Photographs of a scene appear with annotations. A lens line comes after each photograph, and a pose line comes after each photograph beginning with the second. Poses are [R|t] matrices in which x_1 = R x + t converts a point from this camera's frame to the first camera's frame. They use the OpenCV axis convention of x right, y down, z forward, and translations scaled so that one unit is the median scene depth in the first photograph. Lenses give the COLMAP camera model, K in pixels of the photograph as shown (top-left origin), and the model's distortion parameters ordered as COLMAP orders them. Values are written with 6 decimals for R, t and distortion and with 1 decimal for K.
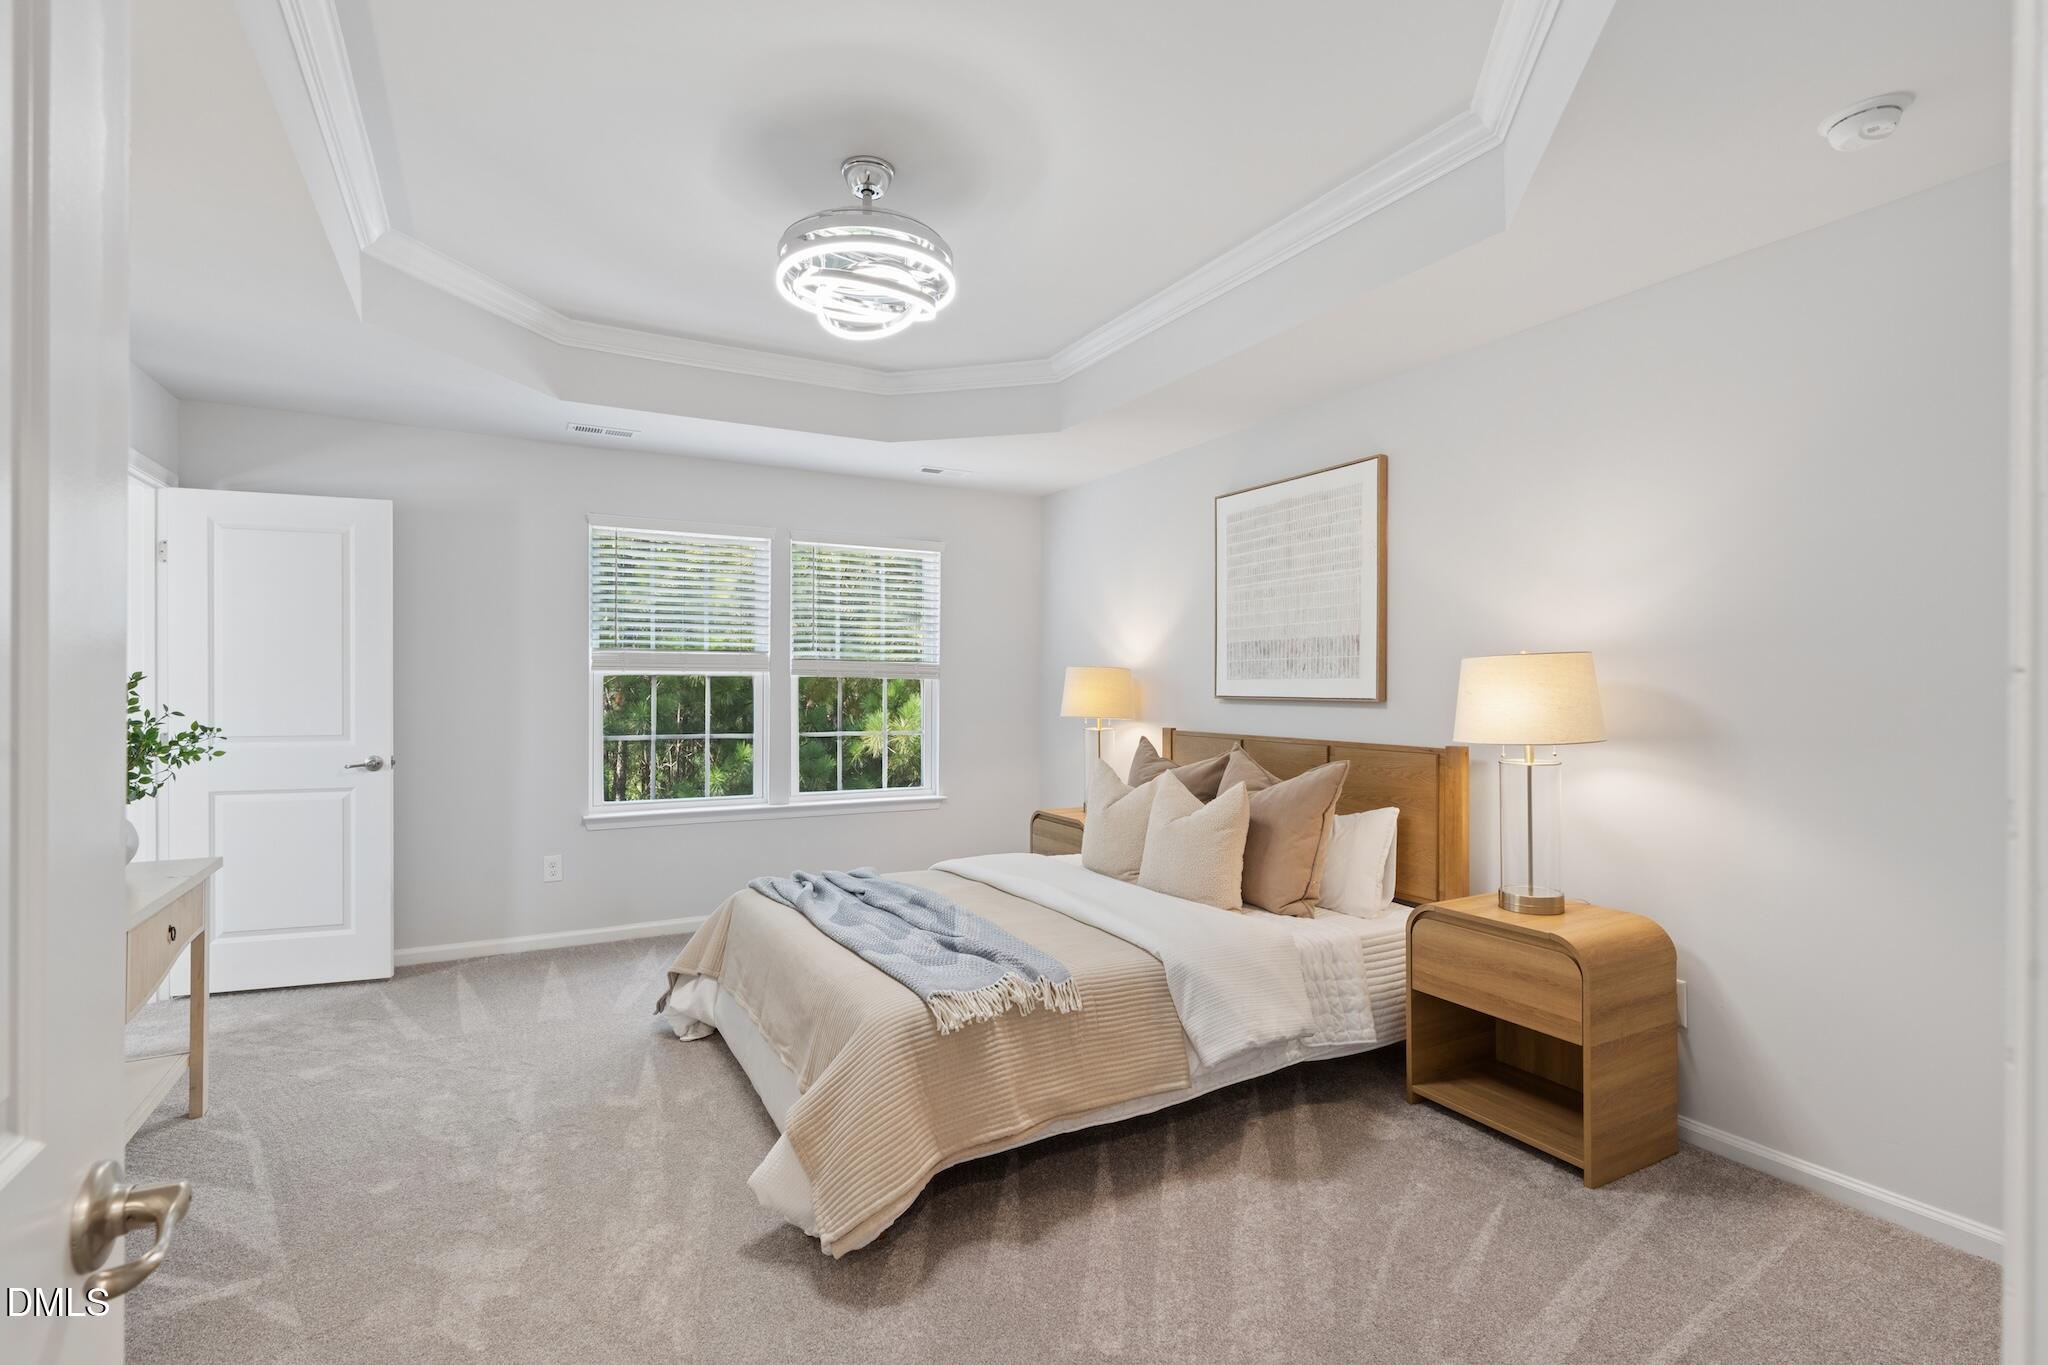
lens RADIAL K [[930.2, 0, 1013.4], [0, 930.2, 683.7], [0, 0, 1]] dist [0.003932, -0.000018]
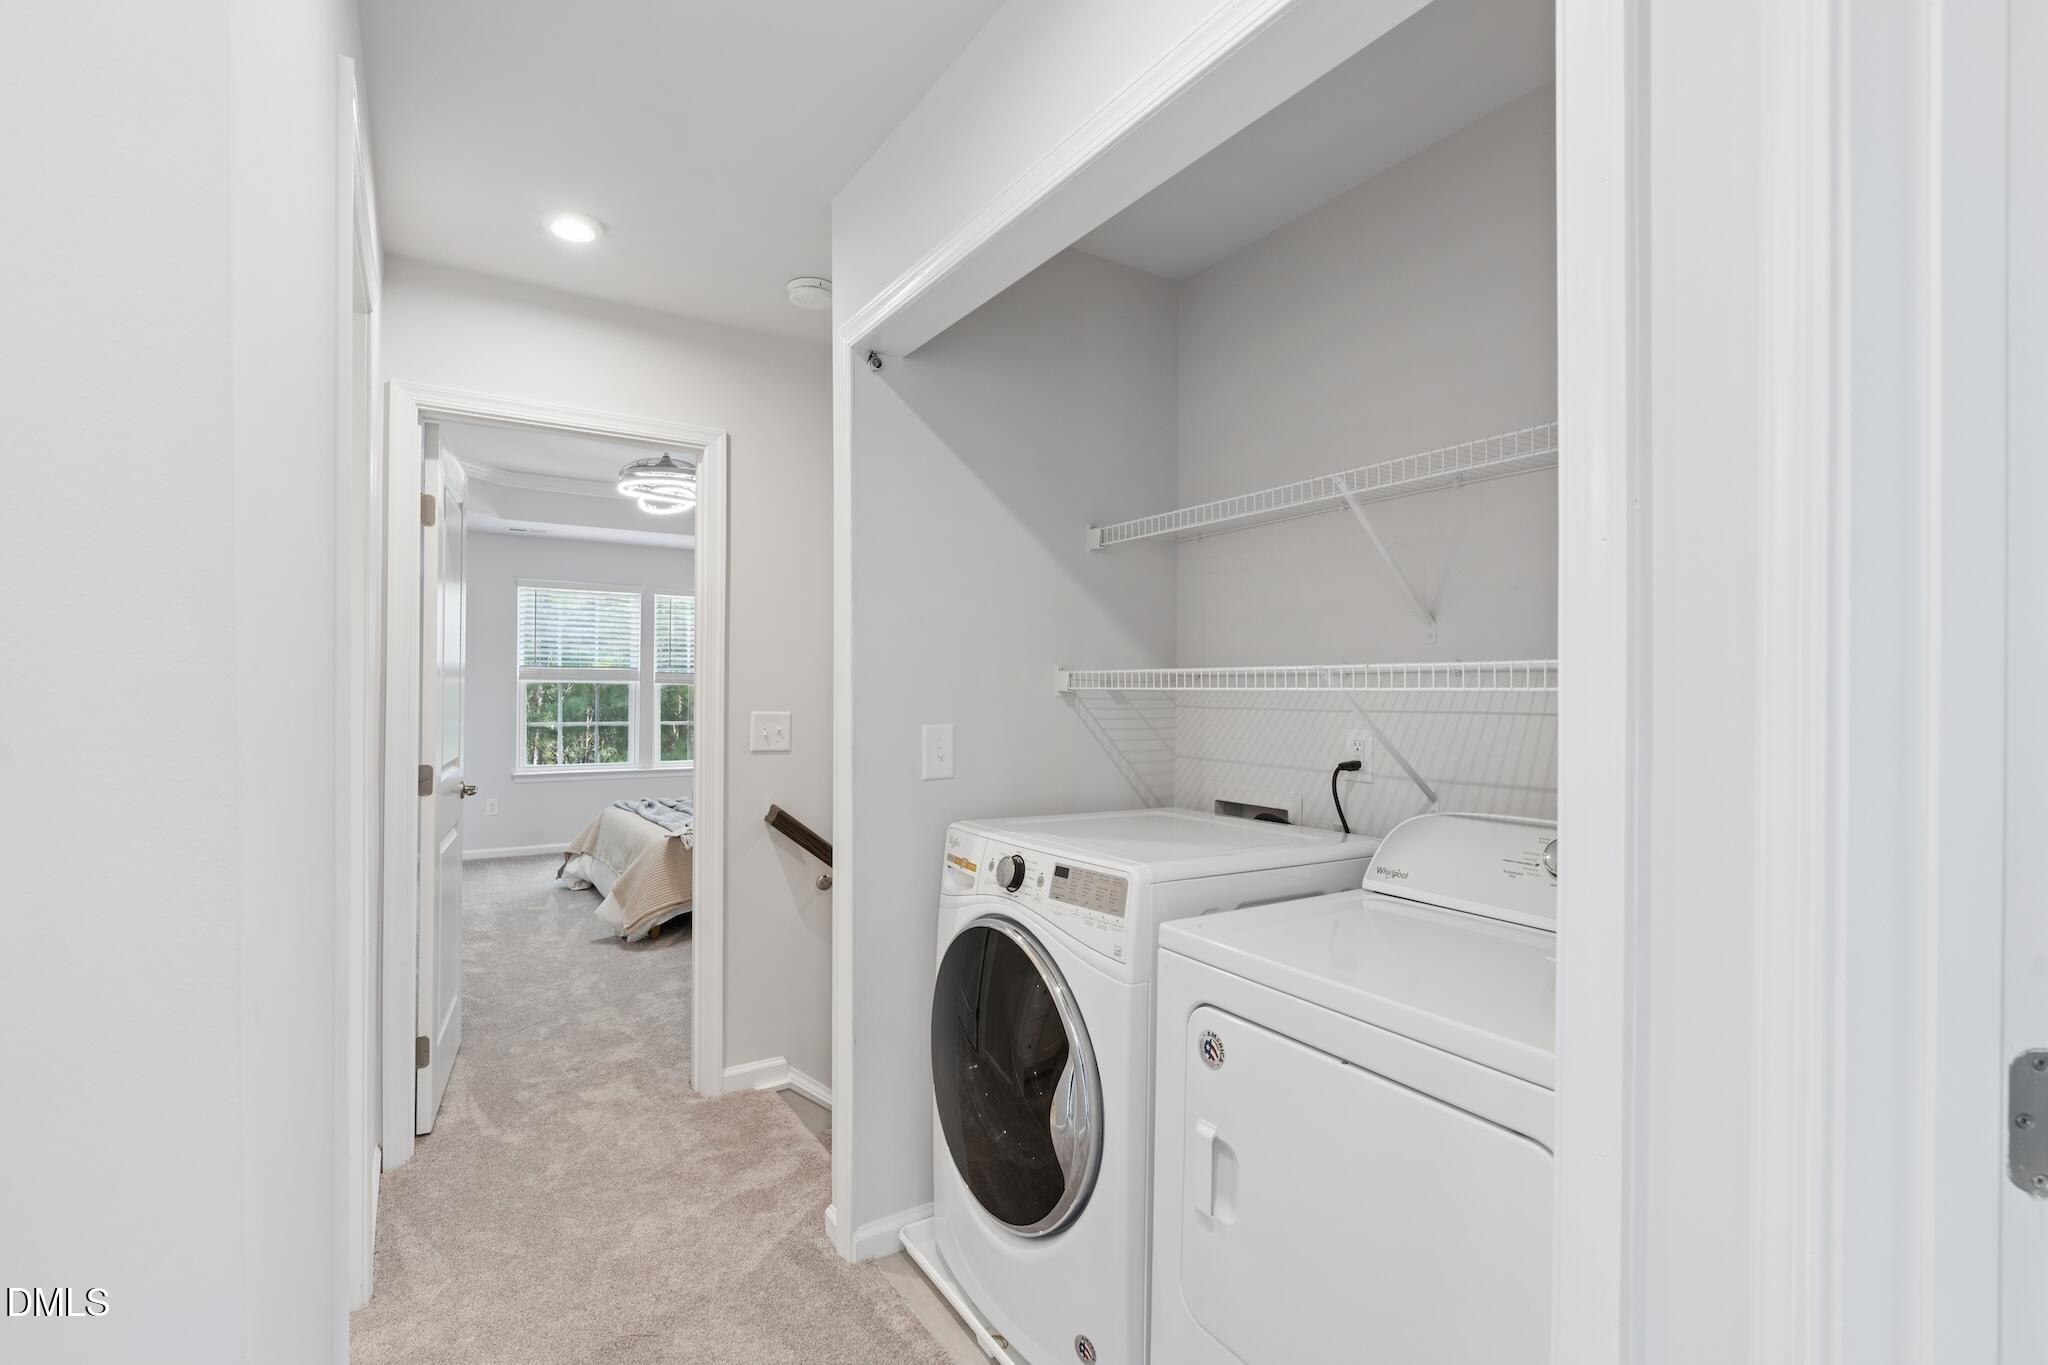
lens RADIAL K [[930.2, 0, 1031.2], [0, 930.2, 689.9], [0, 0, 1]] dist [0.003932, -0.000018]
pose [[0.996423, 0.008061, 0.084124, 0.423260], [-0.008241, 0.999964, 0.001791, -0.010938], [-0.084107, -0.002478, 0.996454, -0.979857]]
